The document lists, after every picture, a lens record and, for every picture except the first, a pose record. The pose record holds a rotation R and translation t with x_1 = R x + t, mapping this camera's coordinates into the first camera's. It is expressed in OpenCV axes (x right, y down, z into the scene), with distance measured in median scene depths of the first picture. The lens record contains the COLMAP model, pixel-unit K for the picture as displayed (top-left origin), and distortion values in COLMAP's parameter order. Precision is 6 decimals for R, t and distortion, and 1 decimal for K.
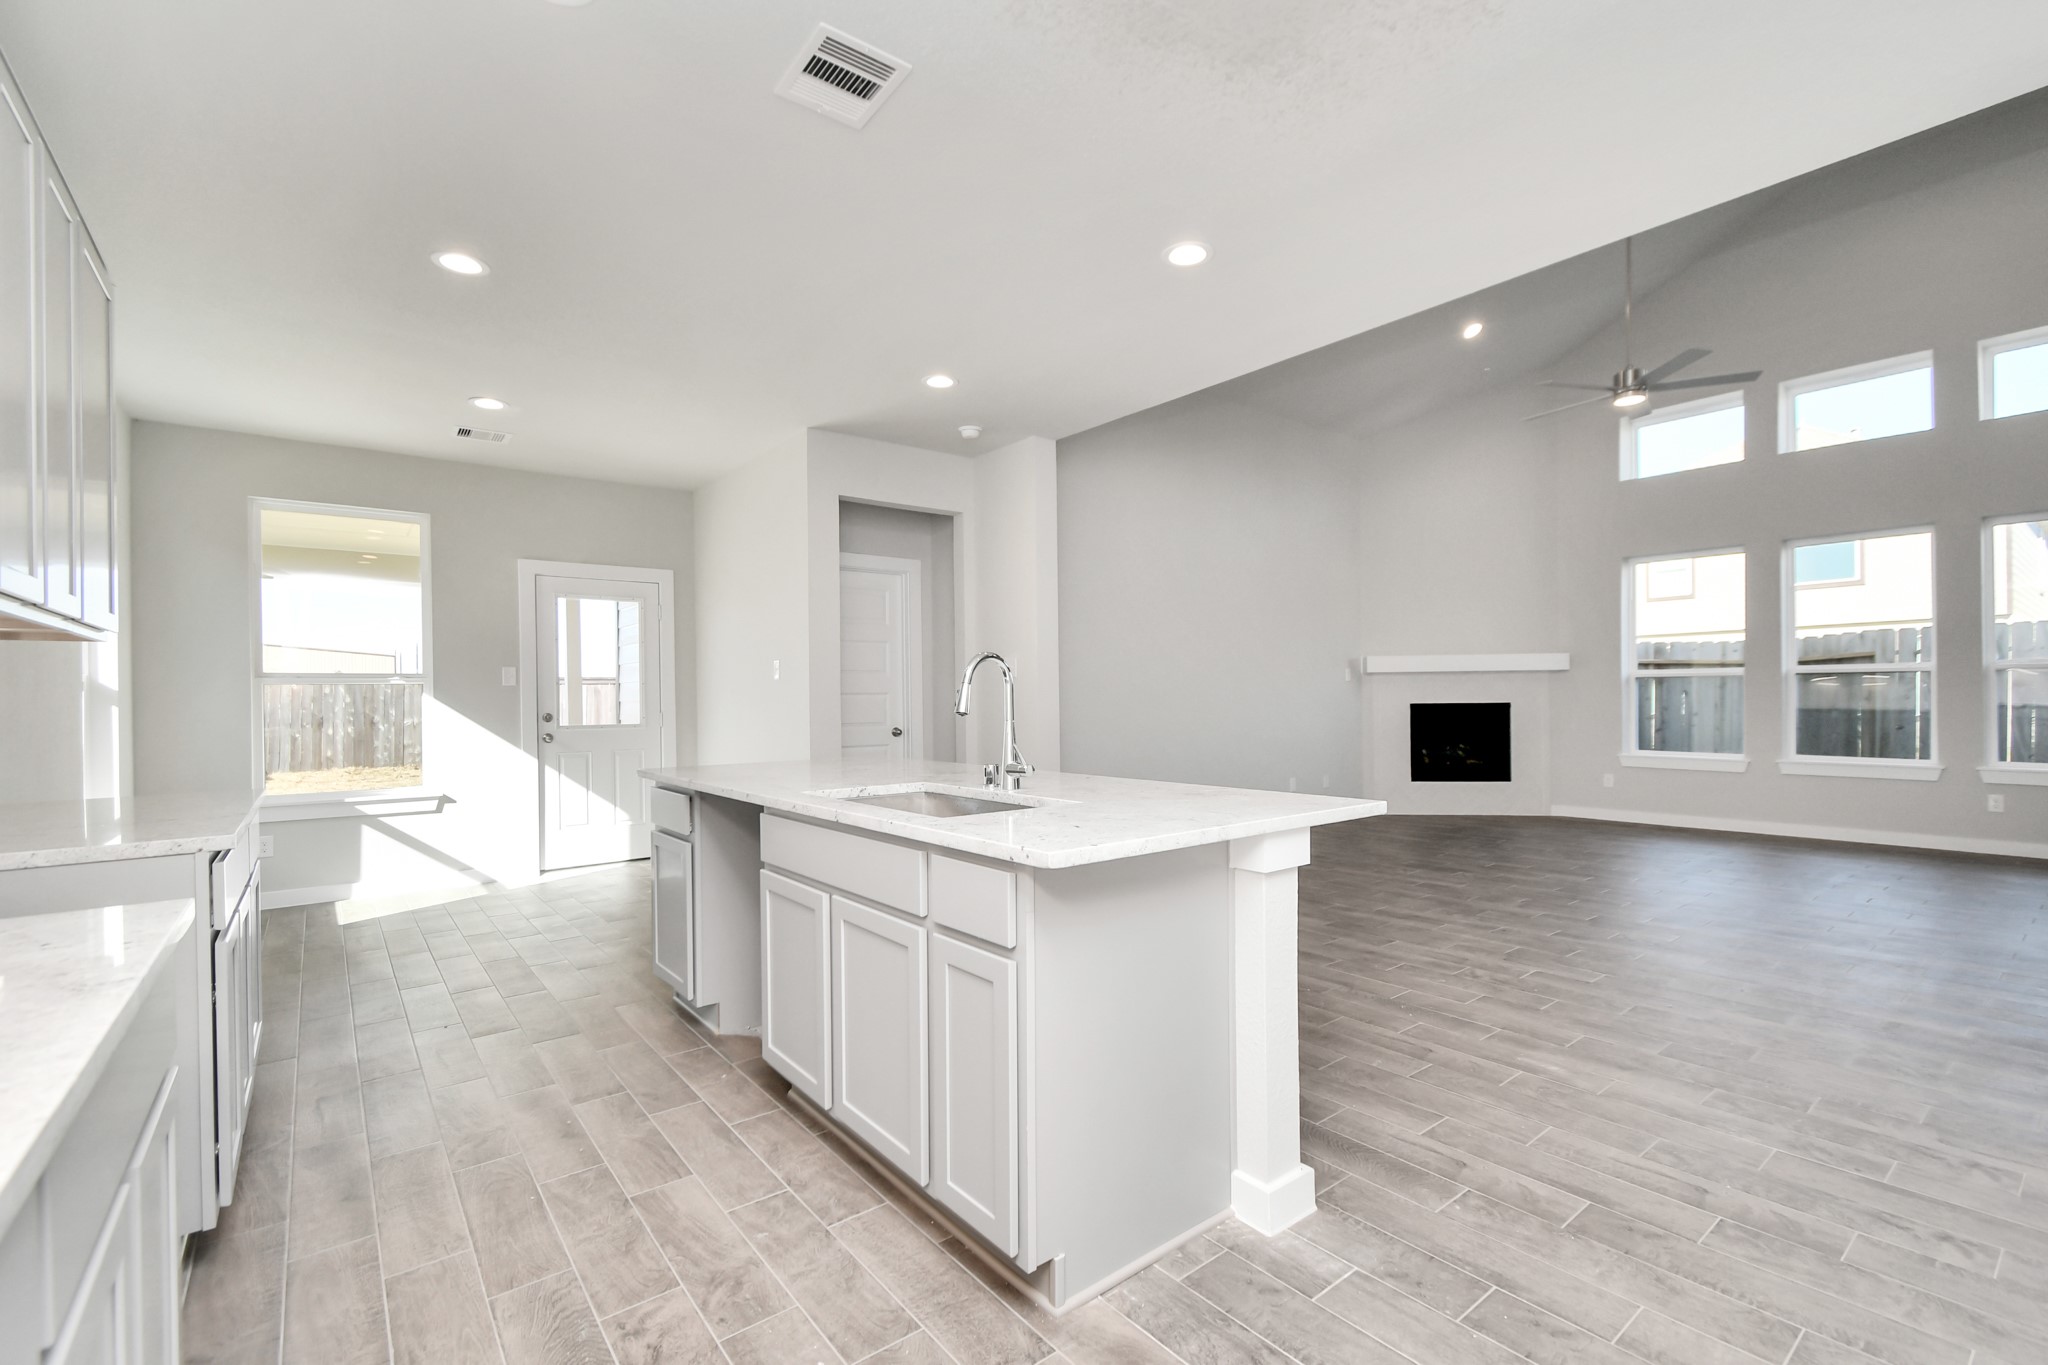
lens RADIAL K [[892.7, 0, 1021.6], [0, 892.7, 694.8], [0, 0, 1]] dist [0.001965, 0.001004]
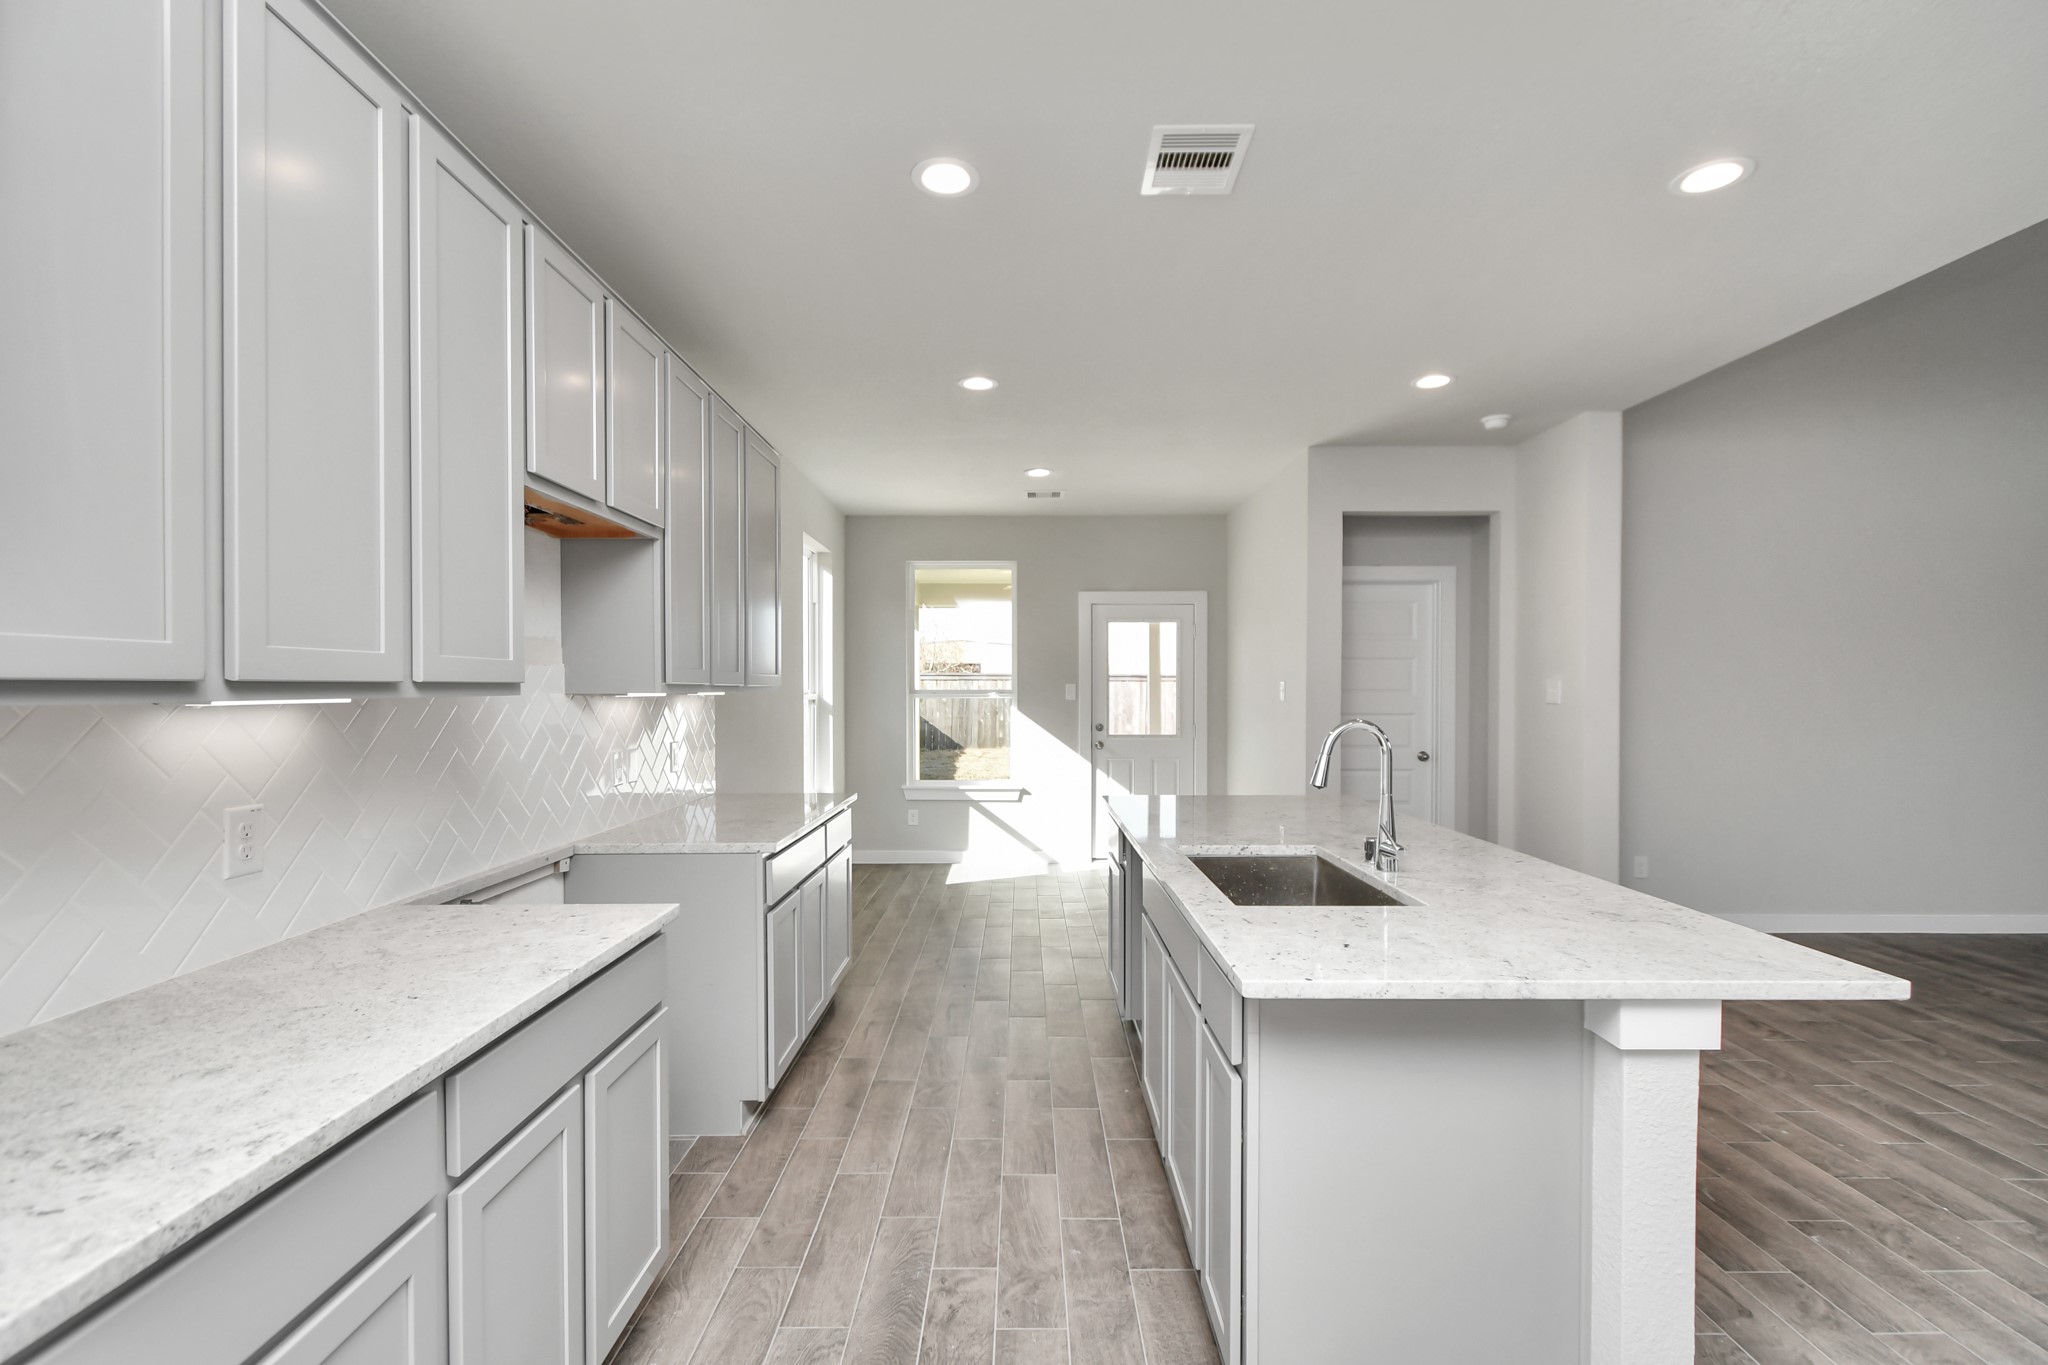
lens RADIAL K [[892.7, 0, 1021.6], [0, 892.7, 694.8], [0, 0, 1]] dist [0.001965, 0.001004]
pose [[0.783736, 0.017322, -0.620852, 0.163743], [-0.007877, 0.999808, 0.017952, -0.054692], [0.621044, -0.009179, 0.783722, 0.041606]]
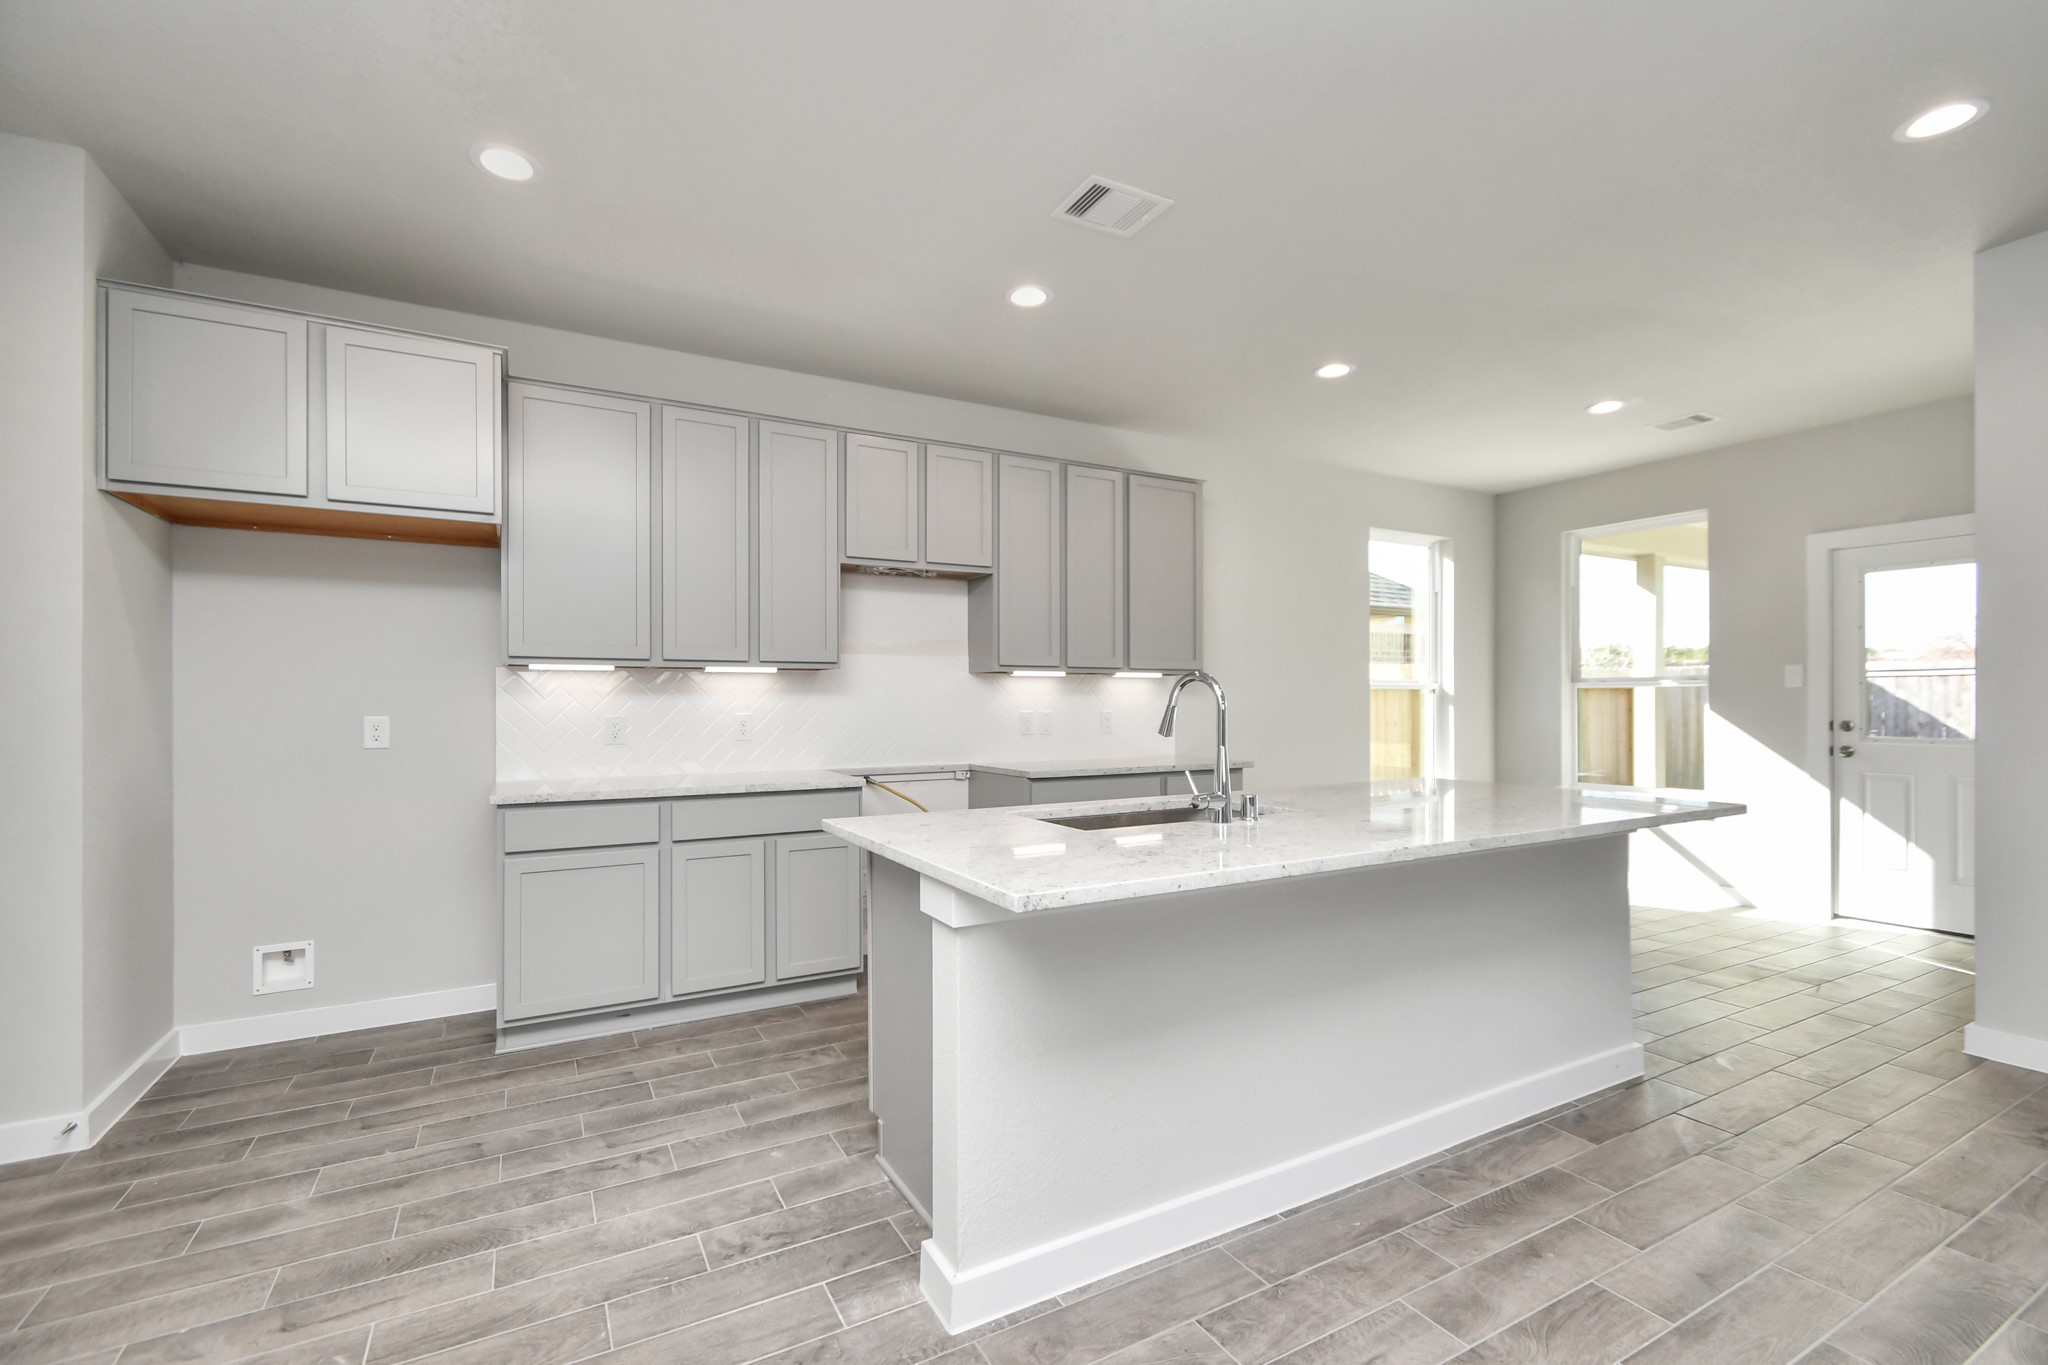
lens RADIAL K [[892.7, 0, 1021.6], [0, 892.7, 694.8], [0, 0, 1]] dist [0.001965, 0.001004]
pose [[-0.159180, 0.005408, -0.987235, 0.567307], [0.007942, 0.999960, 0.004197, -0.017258], [0.987218, -0.007173, -0.159216, 0.592103]]
